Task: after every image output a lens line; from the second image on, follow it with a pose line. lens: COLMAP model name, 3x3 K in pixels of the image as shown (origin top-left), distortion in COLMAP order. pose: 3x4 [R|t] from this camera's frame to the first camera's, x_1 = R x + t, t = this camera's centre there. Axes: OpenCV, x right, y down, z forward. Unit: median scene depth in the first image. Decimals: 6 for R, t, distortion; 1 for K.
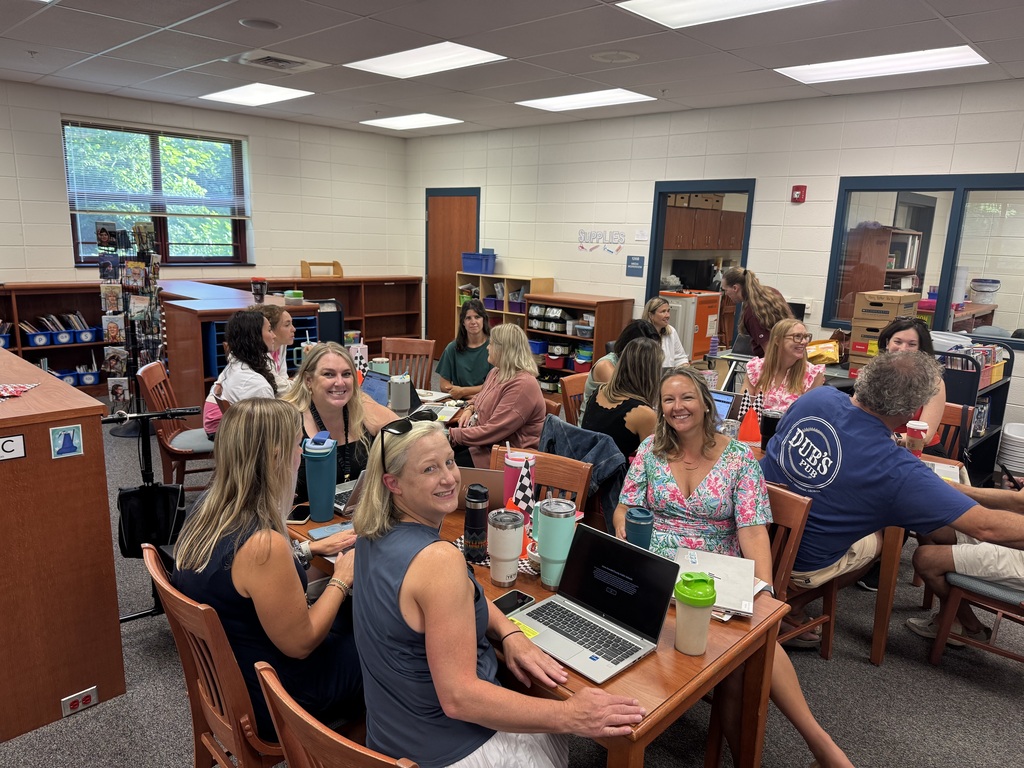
lens RADIAL K [[711.2, 0, 512.0], [0, 711.2, 384.0], [0, 0, 1]] dist [0.096473, -0.159495]
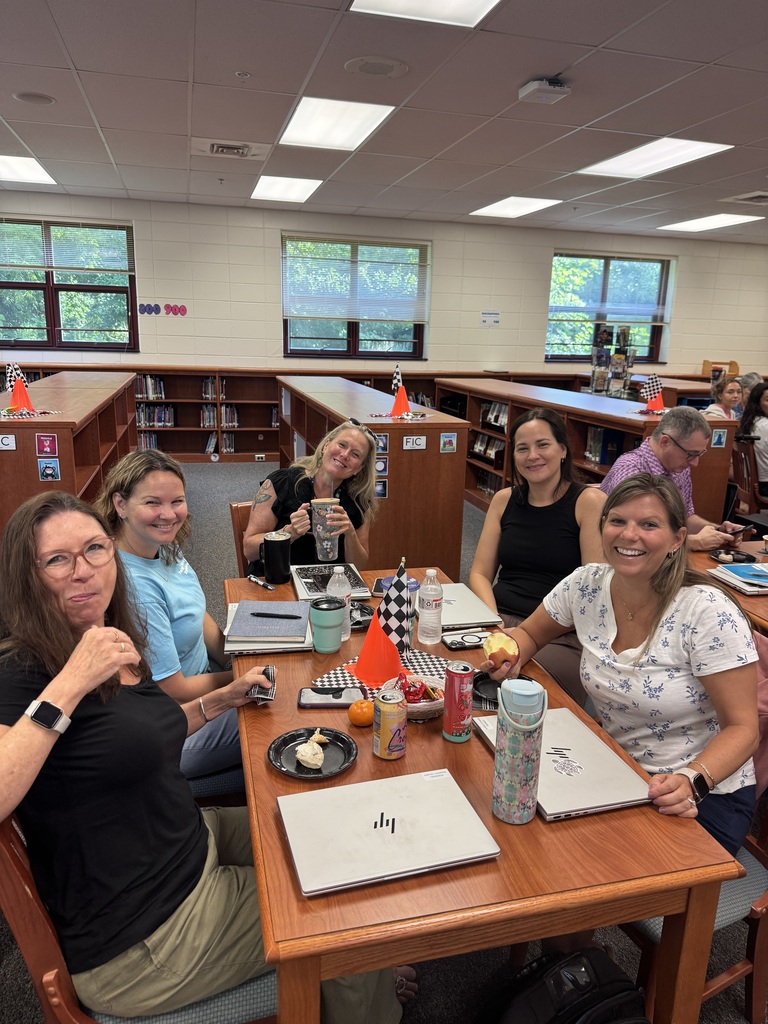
lens RADIAL K [[711.2, 0, 384.0], [0, 711.2, 512.0], [0, 0, 1]] dist [0.096473, -0.159495]
pose [[0.851655, 0.121469, -0.509833, -0.118935], [-0.111662, 0.992491, 0.049937, 0.081499], [0.512070, 0.014400, 0.858823, -0.301298]]
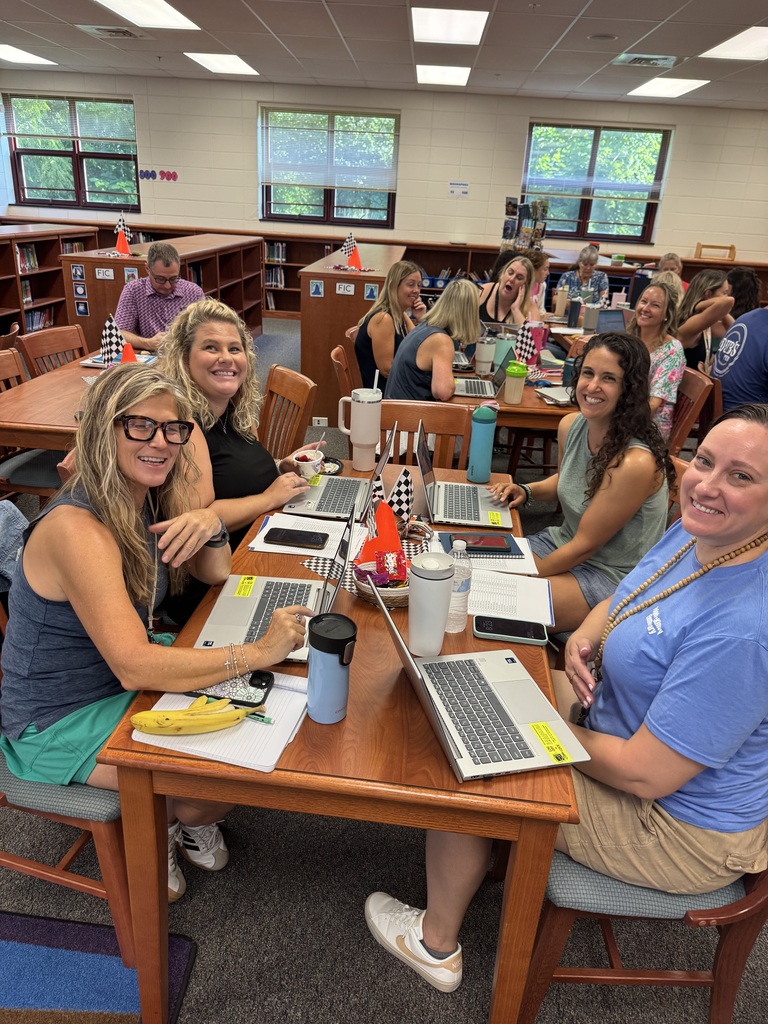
lens RADIAL K [[737.7, 0, 384.0], [0, 737.7, 512.0], [0, 0, 1]] dist [-0.034046, 0.046119]
pose [[0.641118, 0.303828, -0.704738, 0.348407], [-0.193494, 0.952623, 0.234669, 0.056571], [0.742649, -0.014088, 0.669533, -0.129301]]
